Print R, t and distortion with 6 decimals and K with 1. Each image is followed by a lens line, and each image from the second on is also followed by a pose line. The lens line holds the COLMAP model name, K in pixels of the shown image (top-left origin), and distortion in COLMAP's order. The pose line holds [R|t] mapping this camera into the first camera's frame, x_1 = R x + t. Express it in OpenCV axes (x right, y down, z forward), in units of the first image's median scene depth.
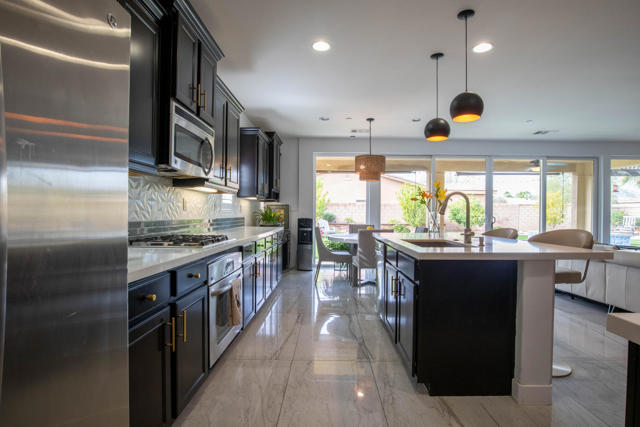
lens RADIAL K [[320.8, 0, 323.0], [0, 320.8, 214.3], [0, 0, 1]] dist [-0.036909, 0.007737]
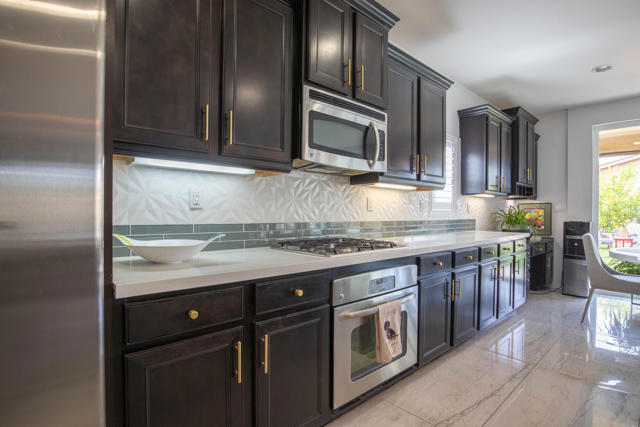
lens RADIAL K [[320.8, 0, 316.8], [0, 320.8, 215.4], [0, 0, 1]] dist [-0.036909, 0.007737]
pose [[0.688010, 0.002912, -0.725696, 0.083697], [-0.003289, 0.999994, 0.000895, 0.000170], [0.725694, 0.001772, 0.688015, 0.190545]]
